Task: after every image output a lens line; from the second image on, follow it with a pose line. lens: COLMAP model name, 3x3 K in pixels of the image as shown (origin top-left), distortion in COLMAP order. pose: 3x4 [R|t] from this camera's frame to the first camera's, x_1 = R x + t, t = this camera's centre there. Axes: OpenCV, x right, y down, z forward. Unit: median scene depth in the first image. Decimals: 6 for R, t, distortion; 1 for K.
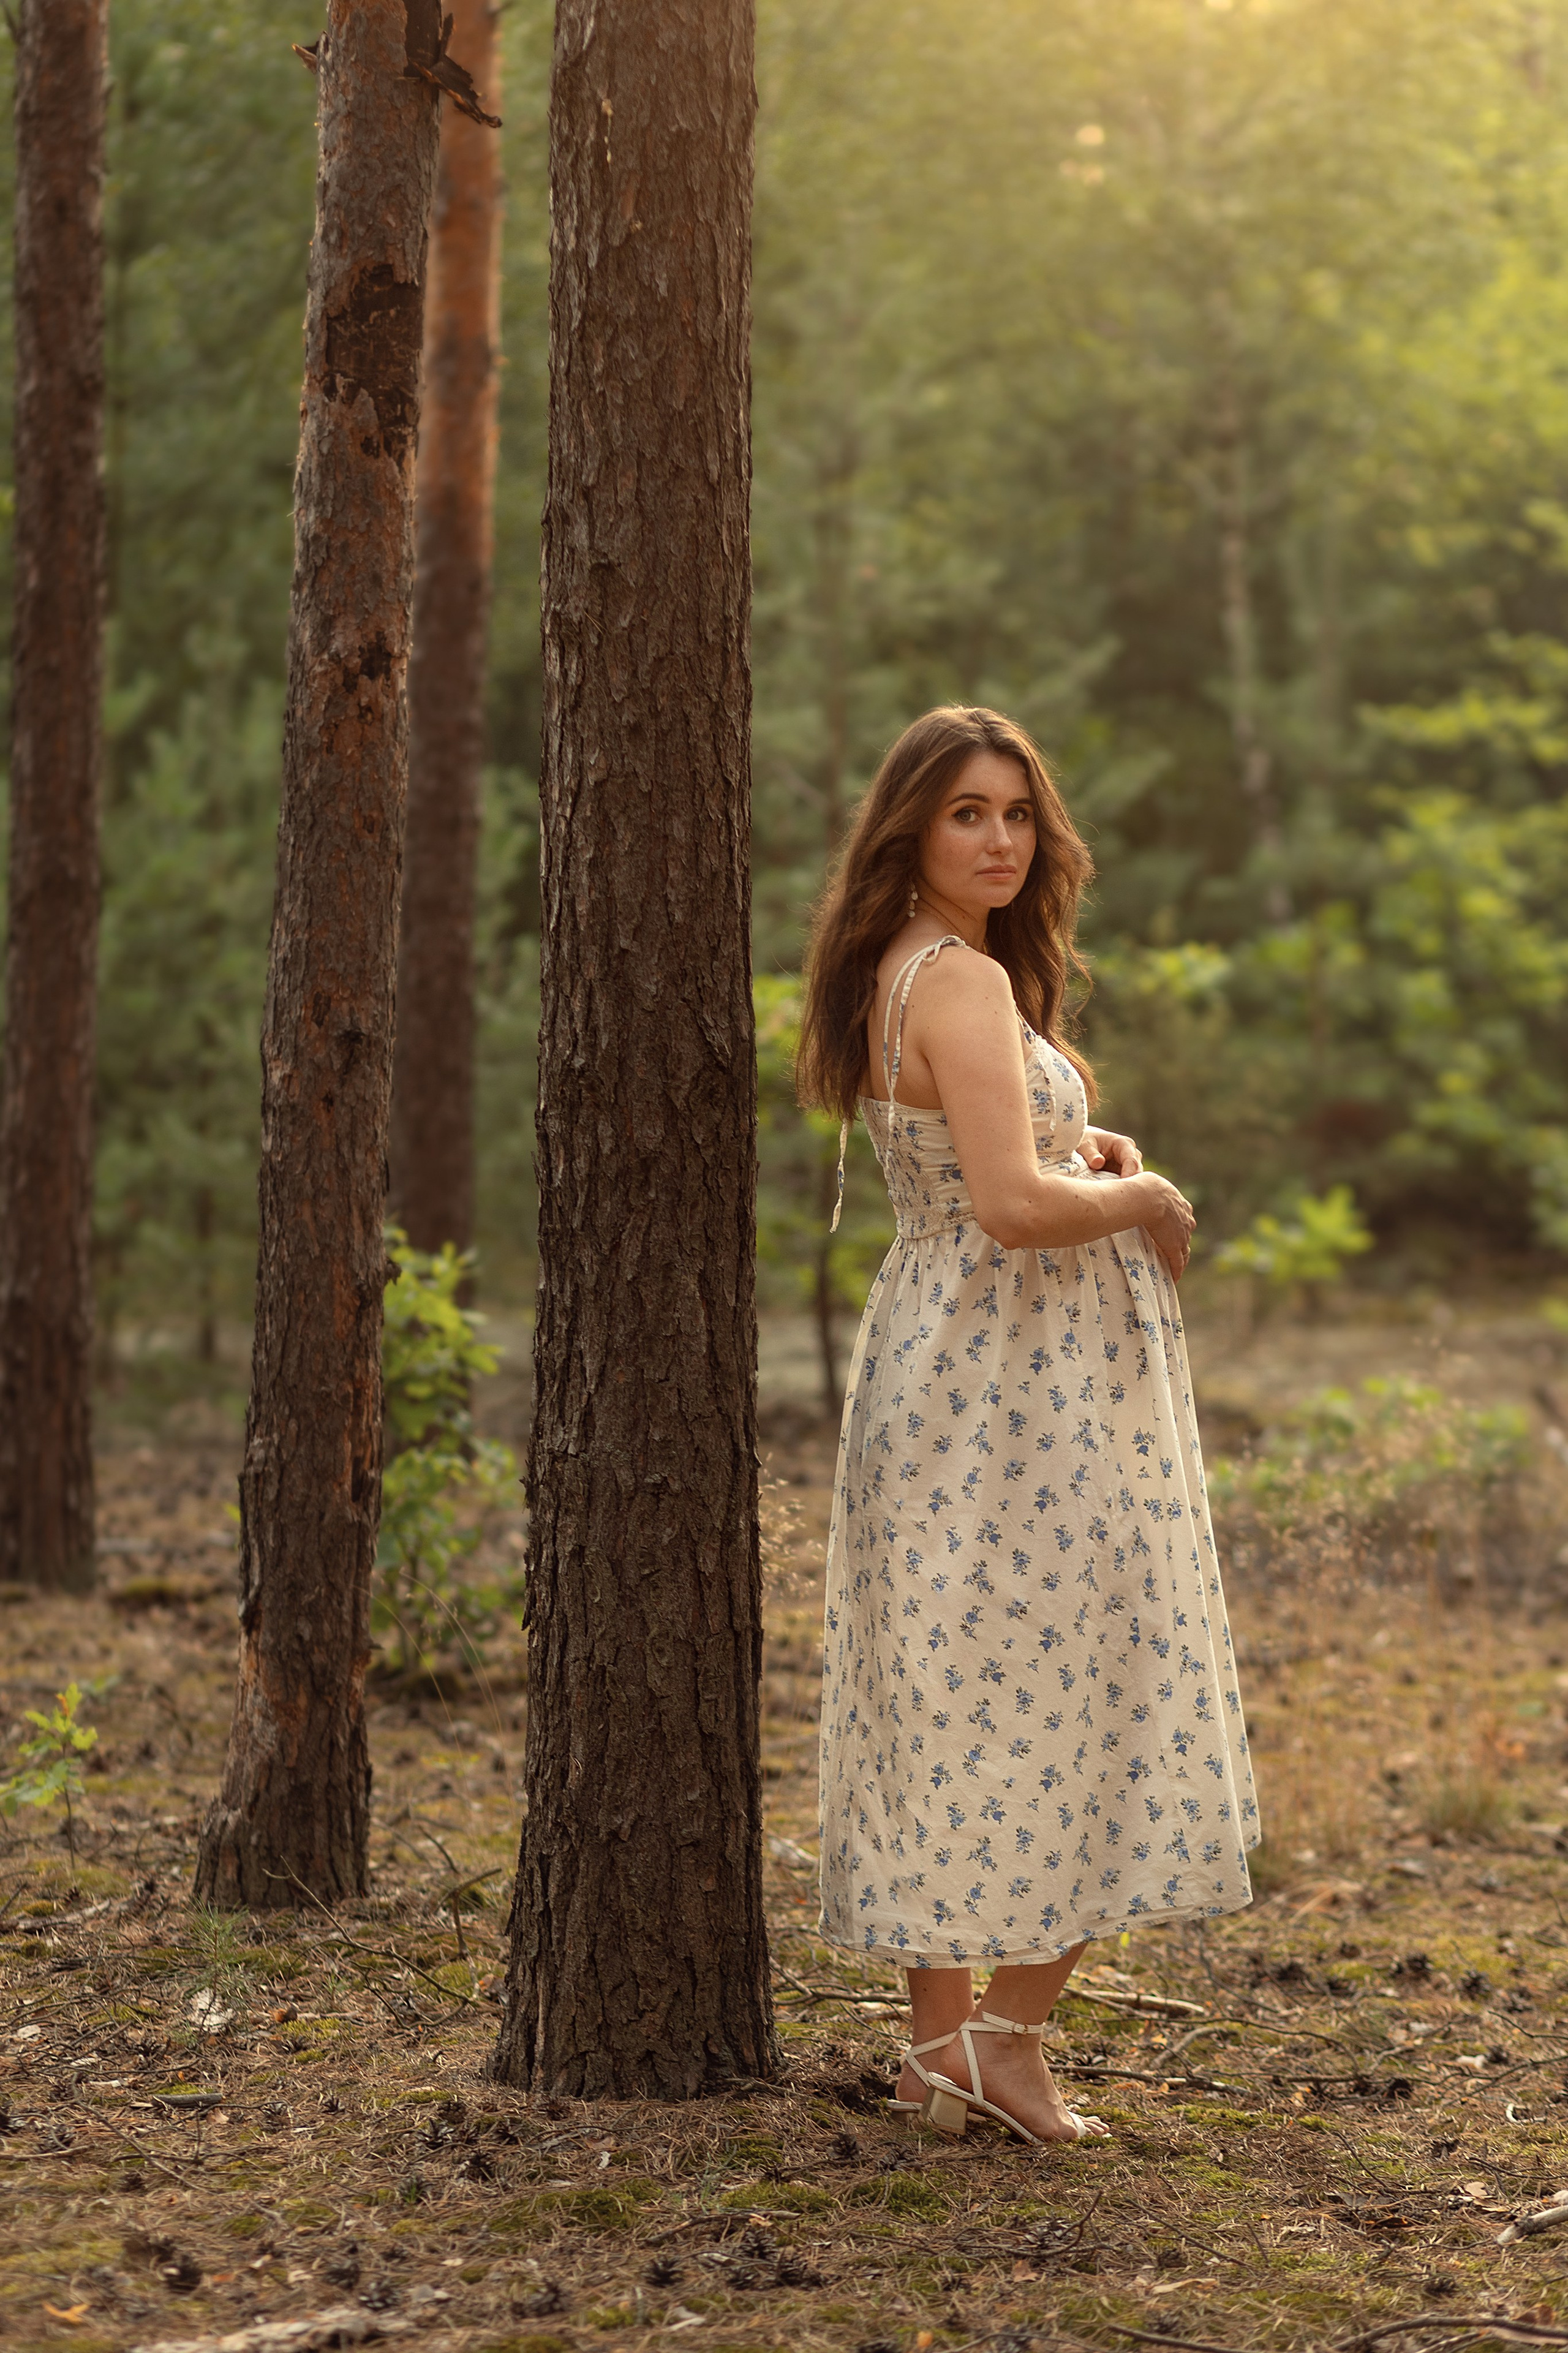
lens RADIAL K [[5747.3, 0, 886.8], [0, 5747.3, 1176.4], [0, 0, 1]] dist [0.063485, 0.000000]
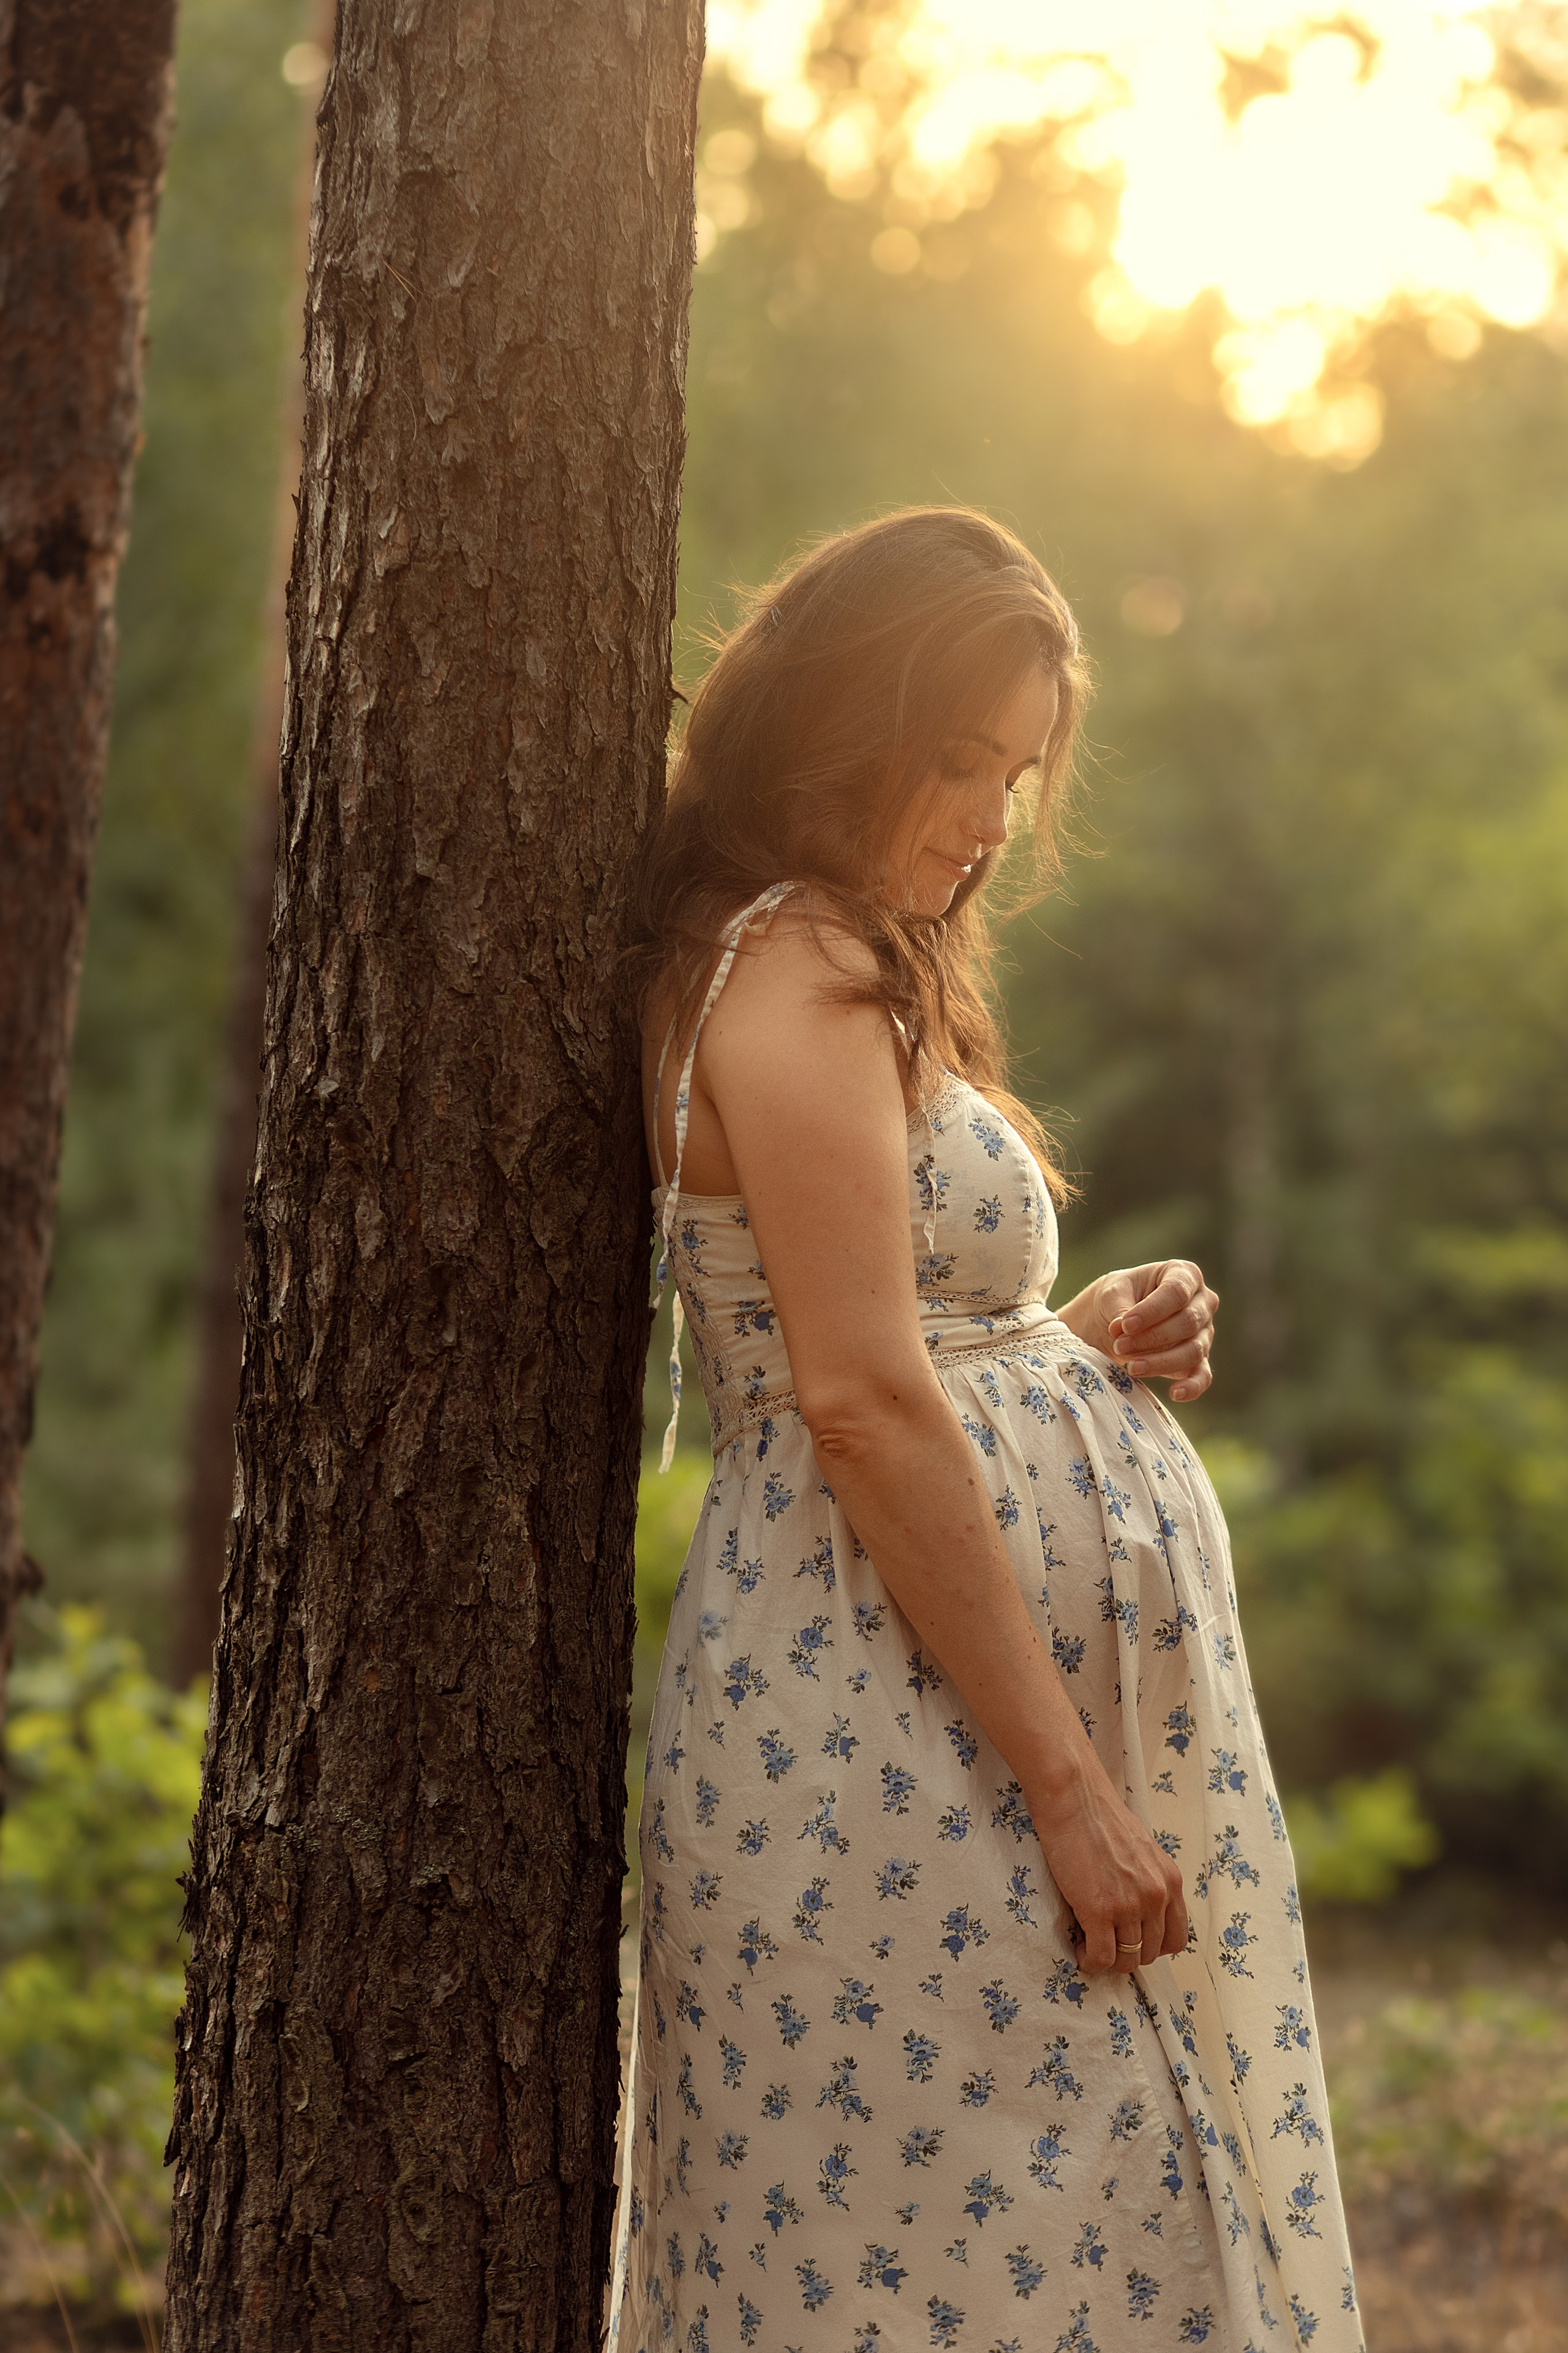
lens RADIAL K [[5747.3, 0, 762.6], [0, 5747.3, 1153.7], [0, 0, 1]] dist [0.063485, 0.000000]
pose [[0.998807, 0.047587, -0.010963, -0.006814], [-0.048595, 0.990727, -0.126878, 0.051678], [0.004824, 0.127259, 0.991858, 0.464516]]
